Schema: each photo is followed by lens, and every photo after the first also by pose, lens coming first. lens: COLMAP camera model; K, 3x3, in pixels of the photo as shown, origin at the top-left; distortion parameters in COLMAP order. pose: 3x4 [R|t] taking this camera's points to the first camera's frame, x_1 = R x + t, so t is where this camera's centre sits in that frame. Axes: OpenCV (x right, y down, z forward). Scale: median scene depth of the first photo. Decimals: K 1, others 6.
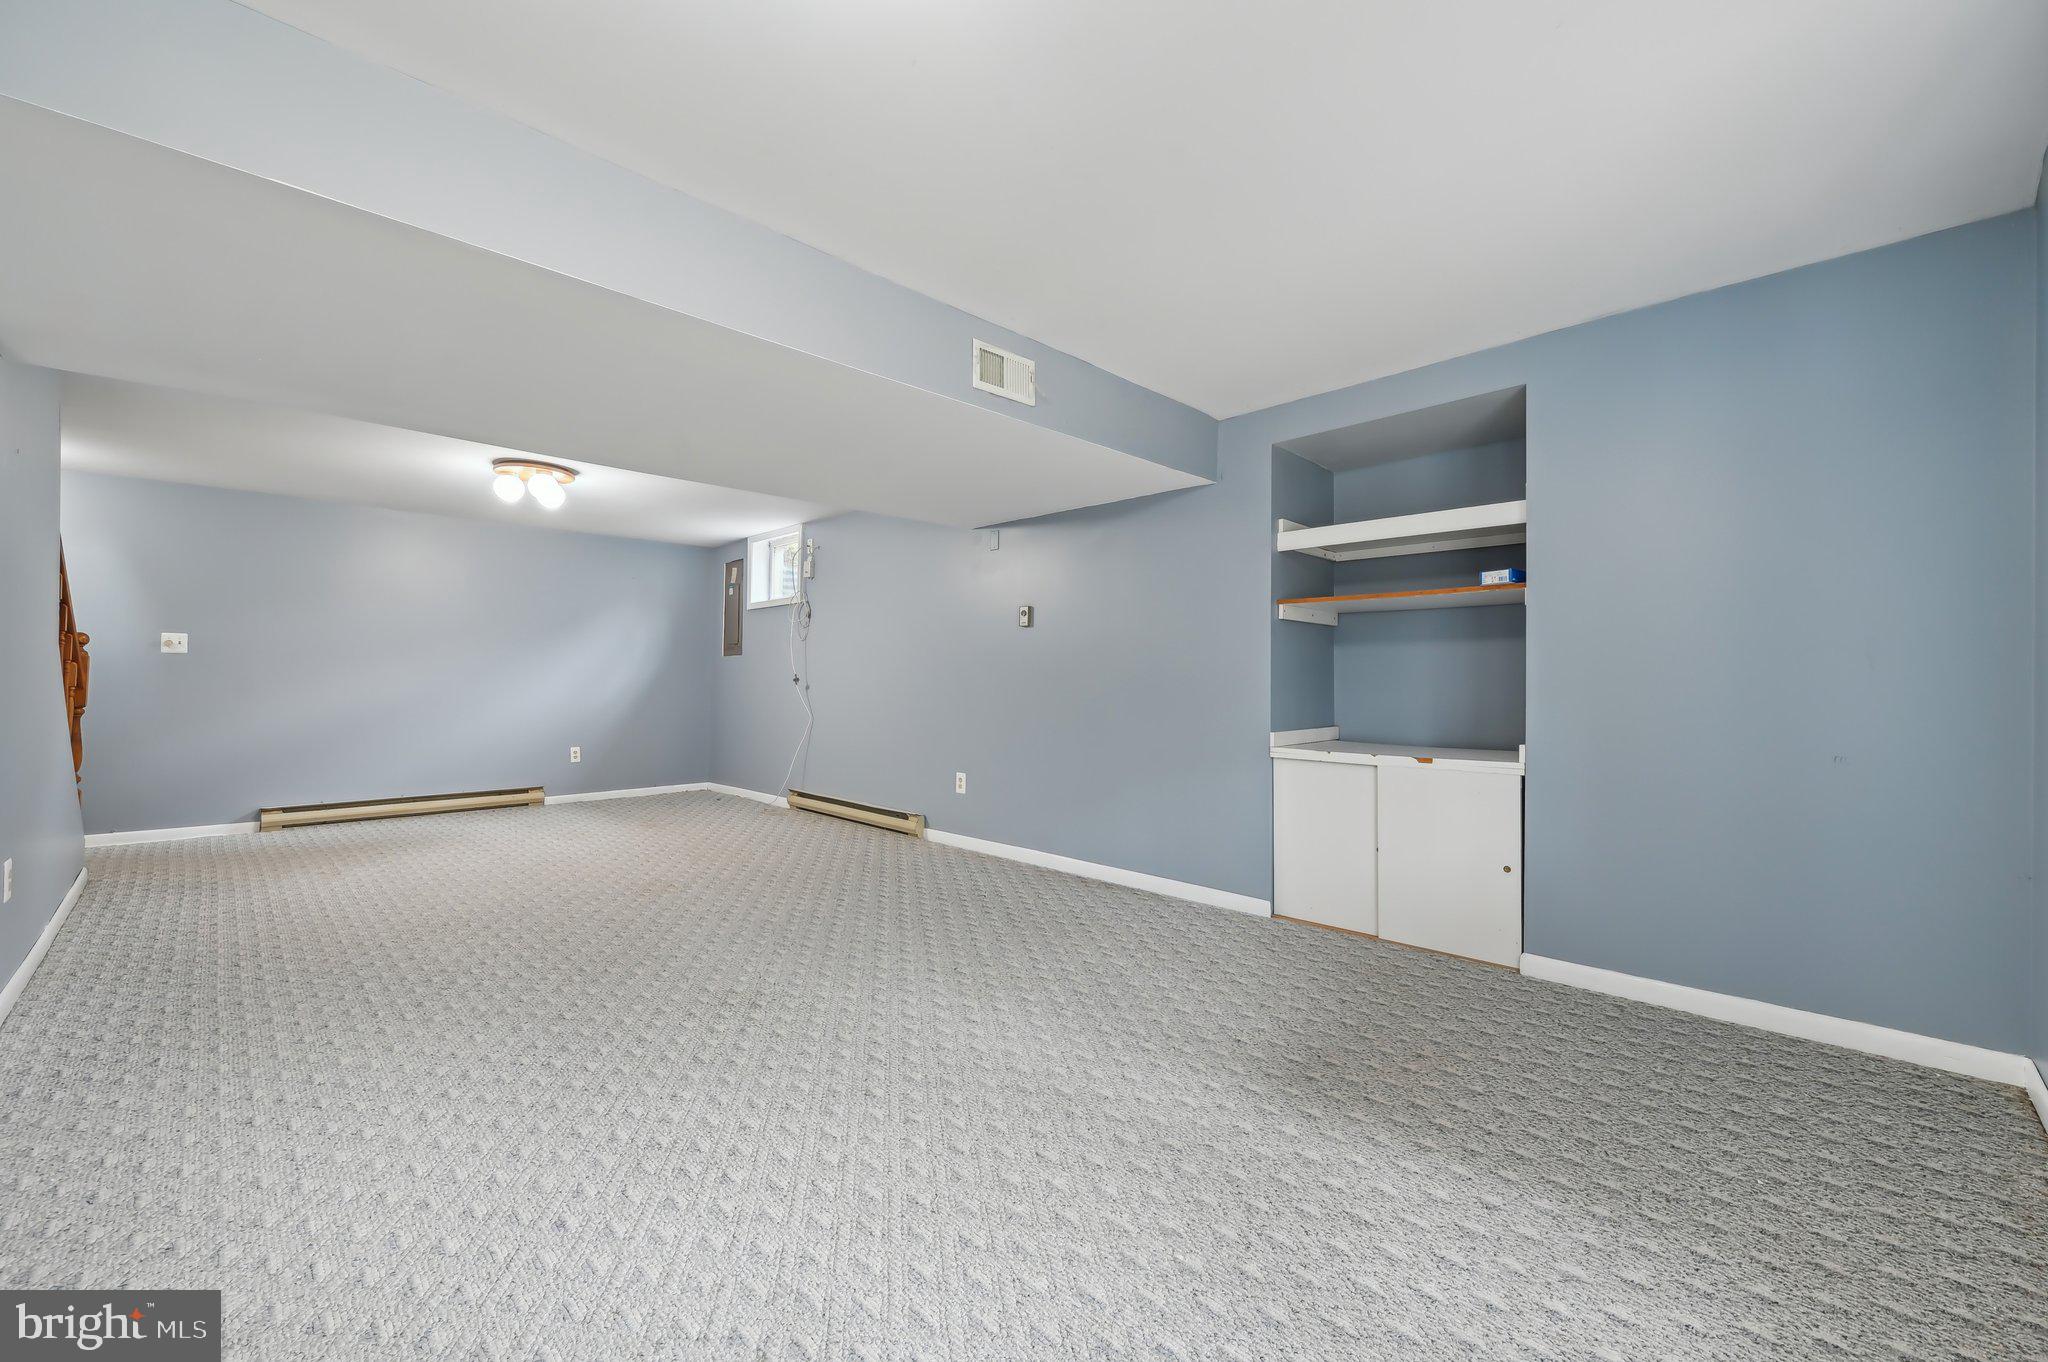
lens RADIAL K [[814.2, 0, 1024.0], [0, 814.2, 681.0], [0, 0, 1]] dist [-0.007489, -0.000005]
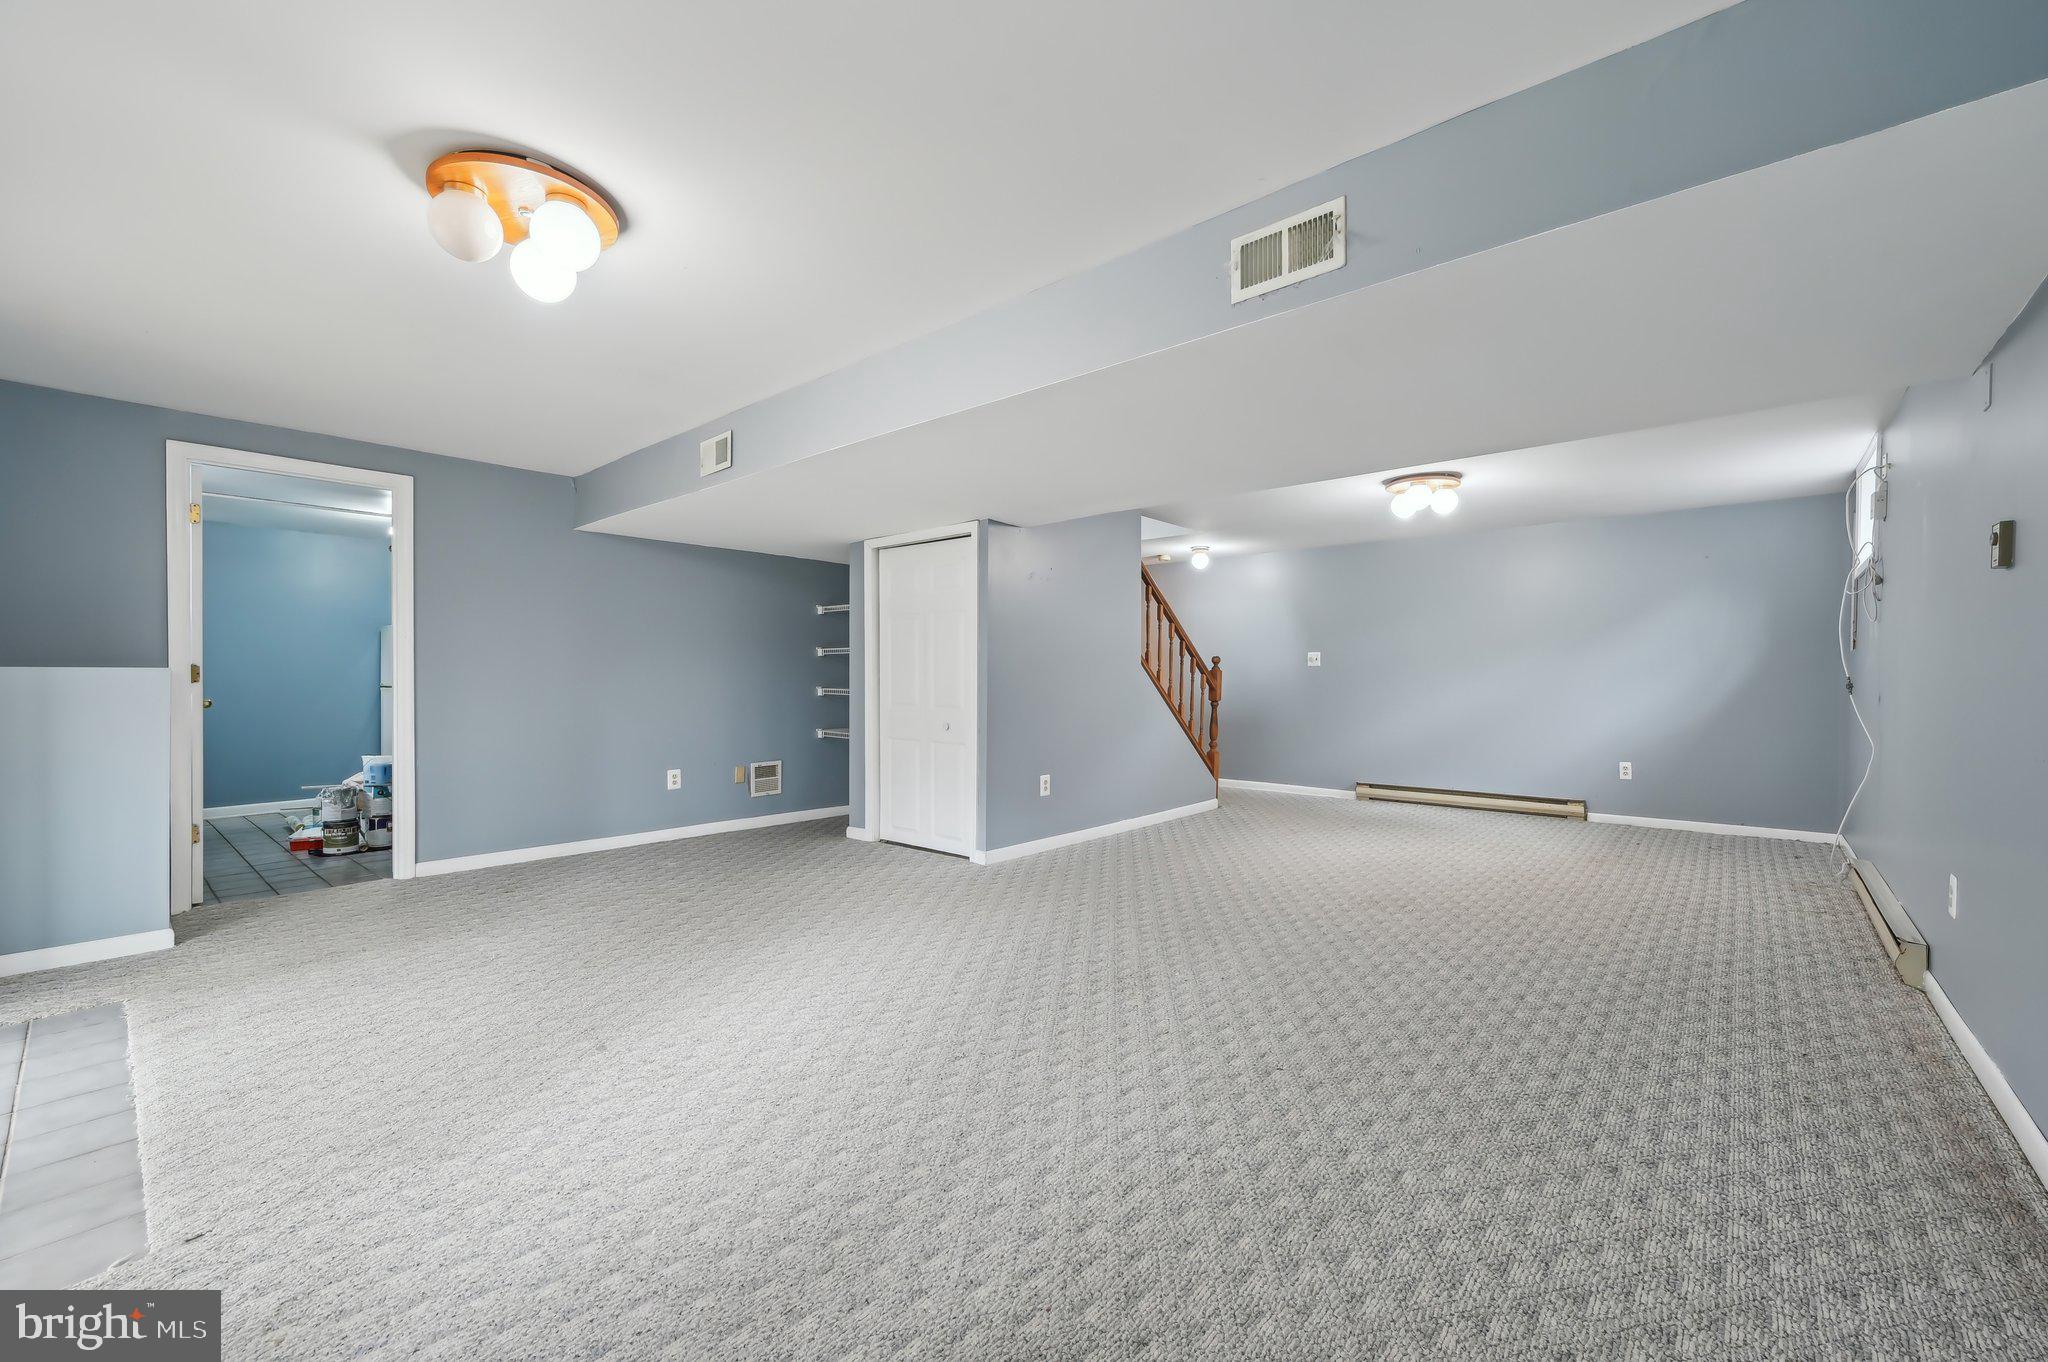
lens RADIAL K [[815.8, 0, 1036.8], [0, 815.8, 686.9], [0, 0, 1]] dist [0.002167, 0.000004]
pose [[0.076872, 0.004838, -0.997029, 0.394326], [-0.002845, 0.999985, 0.004633, -0.002800], [0.997037, 0.002481, 0.076885, 0.430772]]
